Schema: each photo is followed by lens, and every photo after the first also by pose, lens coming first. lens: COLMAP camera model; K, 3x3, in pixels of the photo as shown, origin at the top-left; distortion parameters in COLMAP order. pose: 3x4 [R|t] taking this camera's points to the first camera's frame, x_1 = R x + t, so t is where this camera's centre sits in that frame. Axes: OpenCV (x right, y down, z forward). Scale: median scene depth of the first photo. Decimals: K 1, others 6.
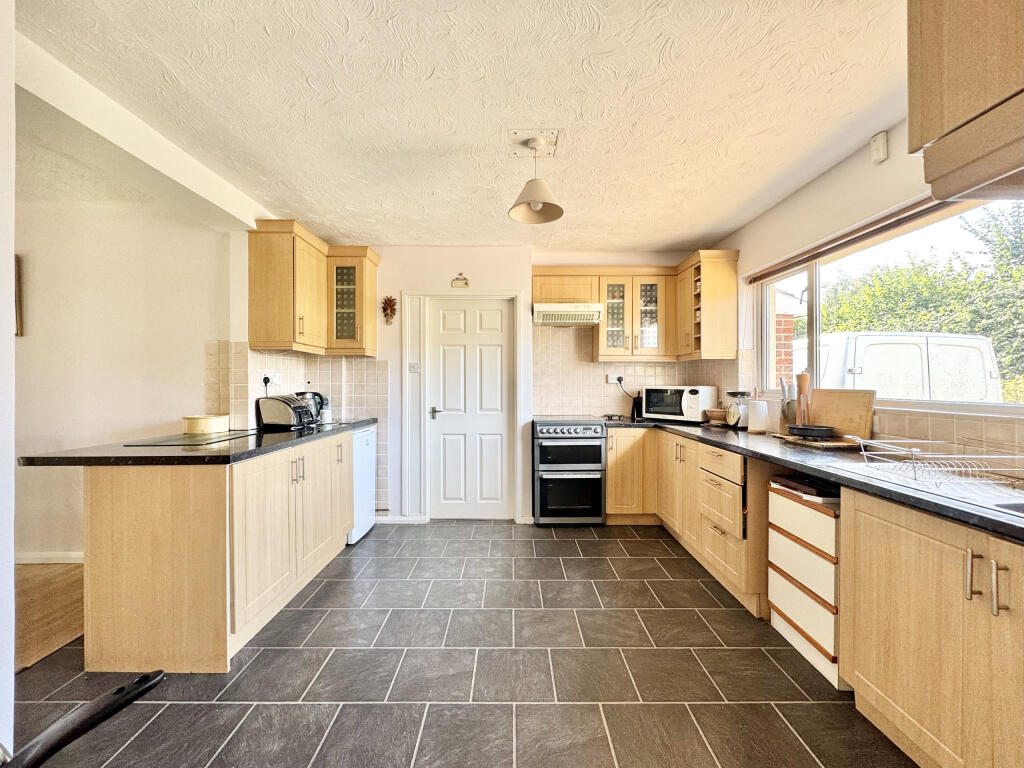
lens RADIAL K [[408.7, 0, 511.4], [0, 408.7, 383.5], [0, 0, 1]] dist [-0.000643, -0.000076]
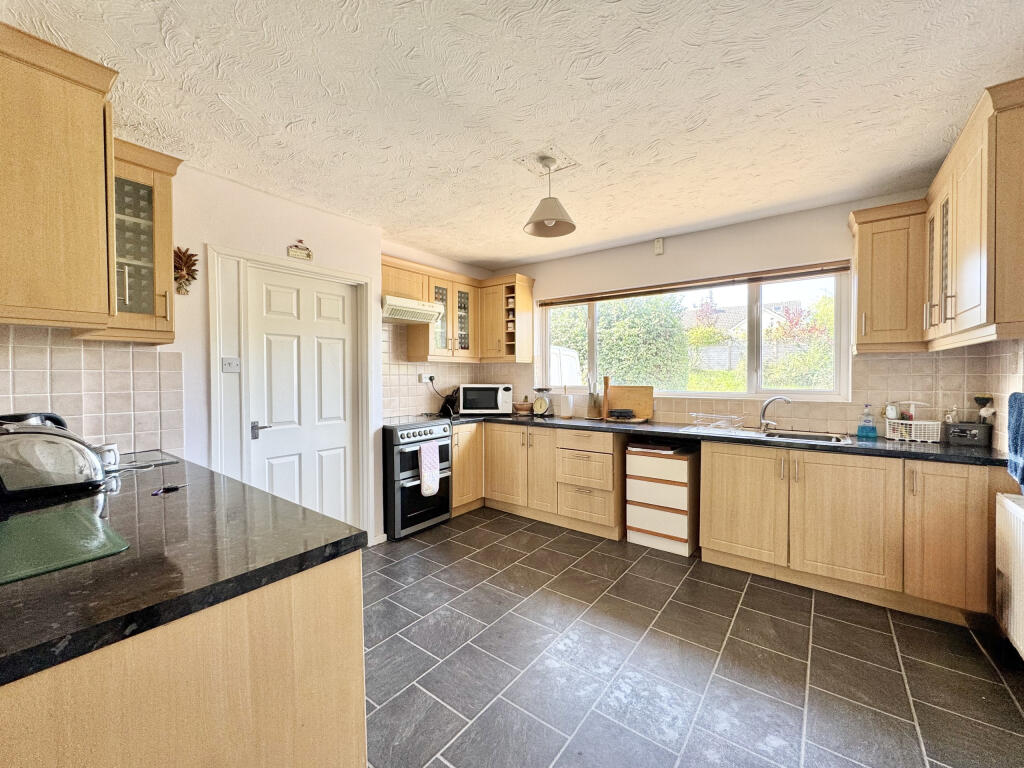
lens RADIAL K [[408.7, 0, 508.2], [0, 408.7, 383.8], [0, 0, 1]] dist [-0.000643, -0.000076]
pose [[0.621023, -0.020032, 0.783536, -0.494602], [0.006765, 0.999773, 0.020198, -0.019082], [-0.783763, -0.007242, 0.621017, 0.241511]]
